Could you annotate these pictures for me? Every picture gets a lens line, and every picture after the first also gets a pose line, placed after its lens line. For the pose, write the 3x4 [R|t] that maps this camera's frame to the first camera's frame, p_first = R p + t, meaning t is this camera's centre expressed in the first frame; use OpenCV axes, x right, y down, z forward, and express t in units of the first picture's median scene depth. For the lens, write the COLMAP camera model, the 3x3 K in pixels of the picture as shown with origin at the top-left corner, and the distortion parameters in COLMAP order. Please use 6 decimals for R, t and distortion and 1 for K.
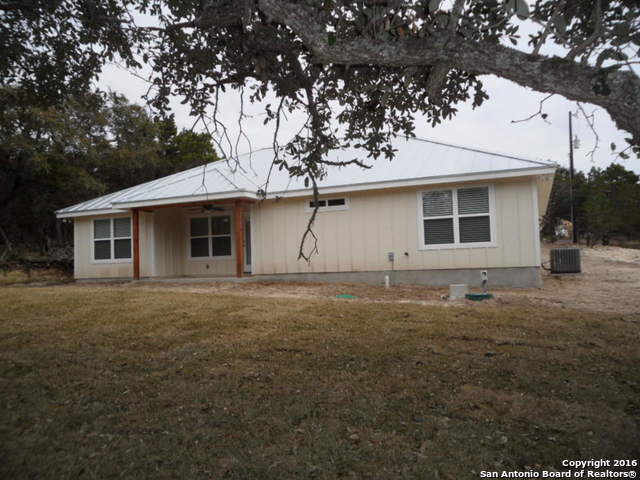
lens RADIAL K [[517.2, 0, 323.3], [0, 517.2, 237.4], [0, 0, 1]] dist [-0.028252, 0.010433]
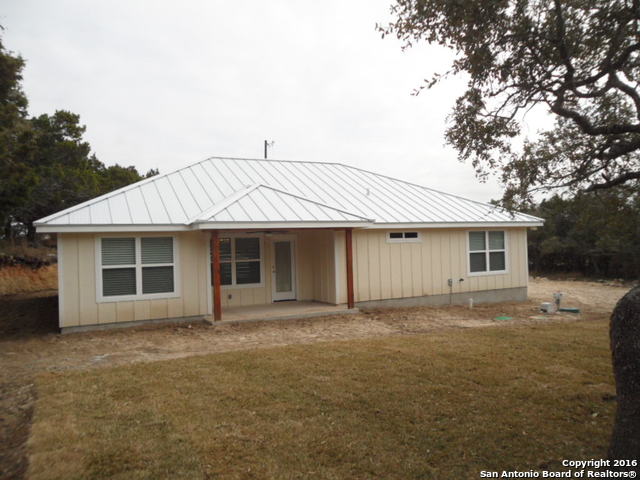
lens RADIAL K [[517.2, 0, 323.3], [0, 517.2, 237.4], [0, 0, 1]] dist [-0.028252, 0.010433]
pose [[0.661072, 0.066765, 0.747346, -0.758306], [0.018030, 0.994332, -0.104778, 0.041711], [-0.750106, 0.082740, 0.656121, 0.319350]]
